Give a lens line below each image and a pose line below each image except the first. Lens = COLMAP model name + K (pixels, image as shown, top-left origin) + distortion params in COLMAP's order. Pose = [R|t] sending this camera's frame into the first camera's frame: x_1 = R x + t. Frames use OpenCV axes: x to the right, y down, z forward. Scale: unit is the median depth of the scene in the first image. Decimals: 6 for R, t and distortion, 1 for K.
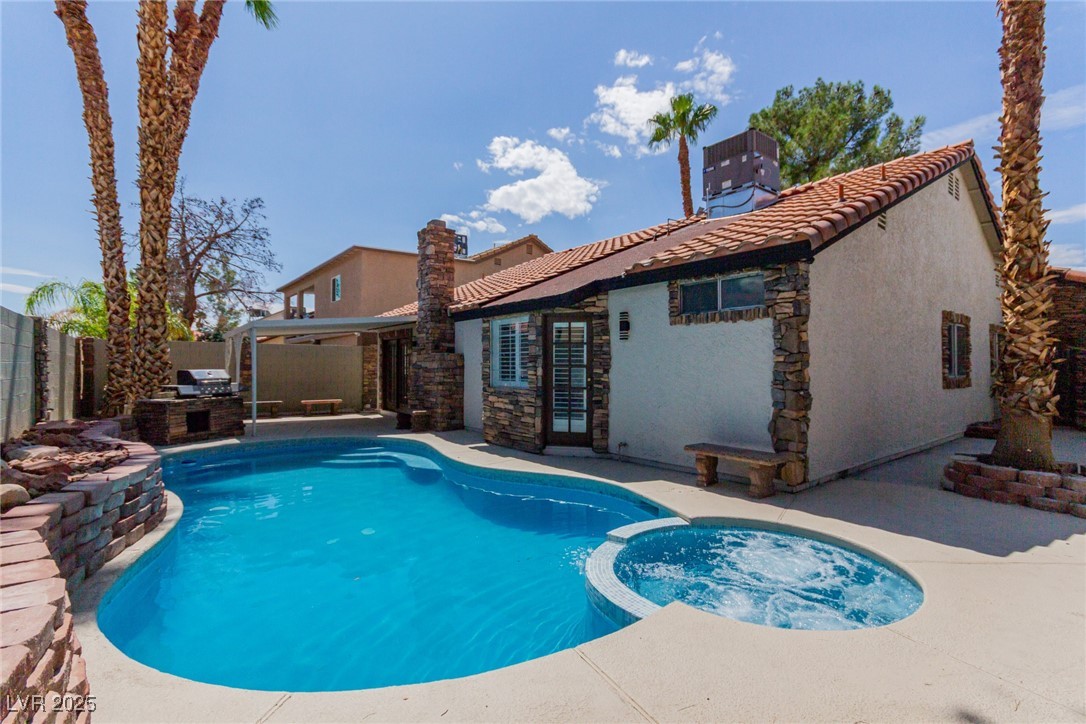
lens RADIAL K [[504.9, 0, 564.6], [0, 504.9, 362.4], [0, 0, 1]] dist [0.003160, 0.001455]
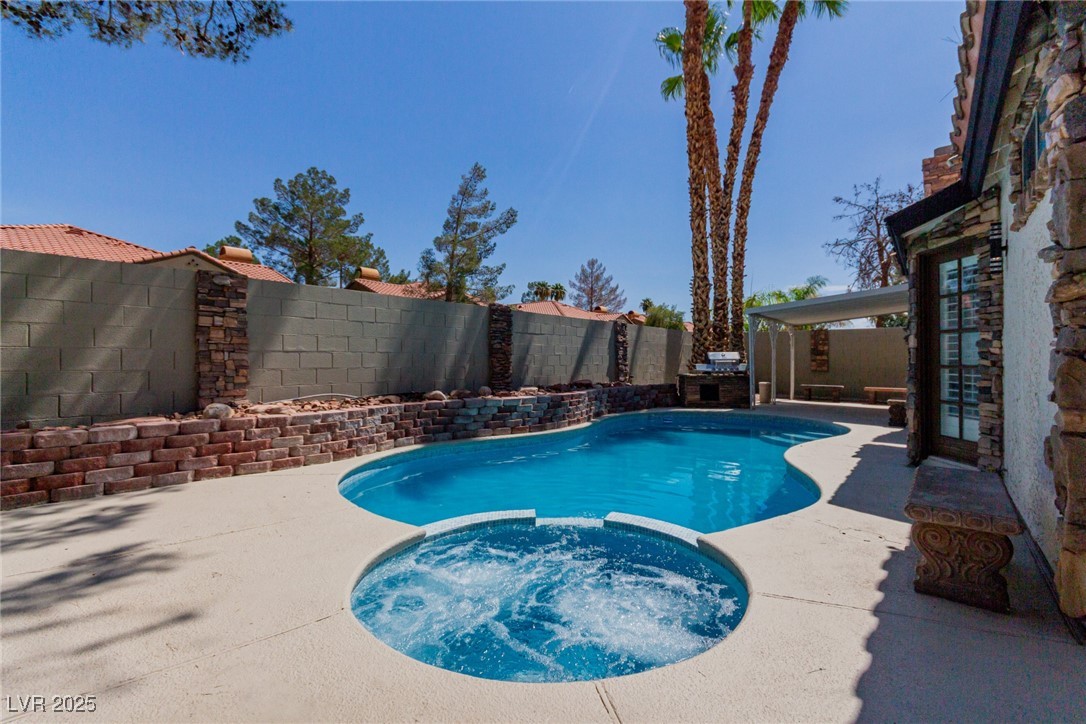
lens RADIAL K [[504.9, 0, 544.6], [0, 504.9, 361.8], [0, 0, 1]] dist [0.003160, 0.001455]
pose [[0.203924, -0.000724, -0.978986, 0.481312], [0.007892, 0.999968, 0.000905, 0.038290], [0.978955, -0.007911, 0.203923, 0.366032]]
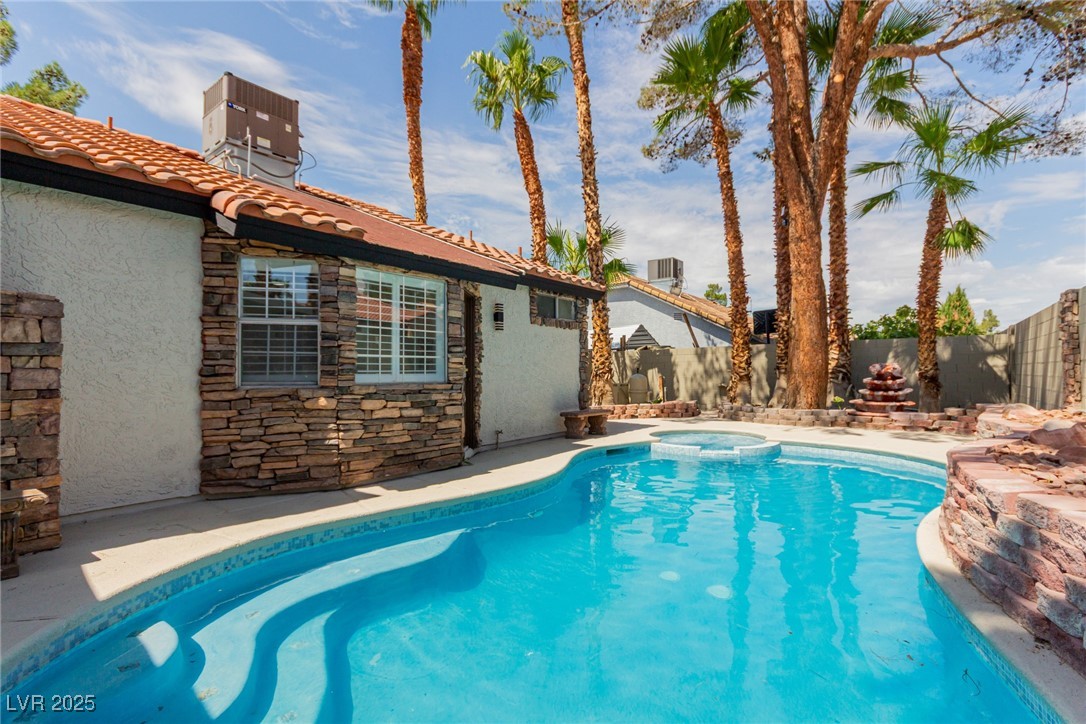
lens RADIAL K [[504.9, 0, 544.7], [0, 504.9, 354.6], [0, 0, 1]] dist [0.003160, 0.001455]
pose [[-0.200458, 0.032953, 0.979148, -0.776250], [-0.004843, 0.999389, -0.034626, 0.034028], [-0.979690, -0.011683, -0.200176, 0.947568]]
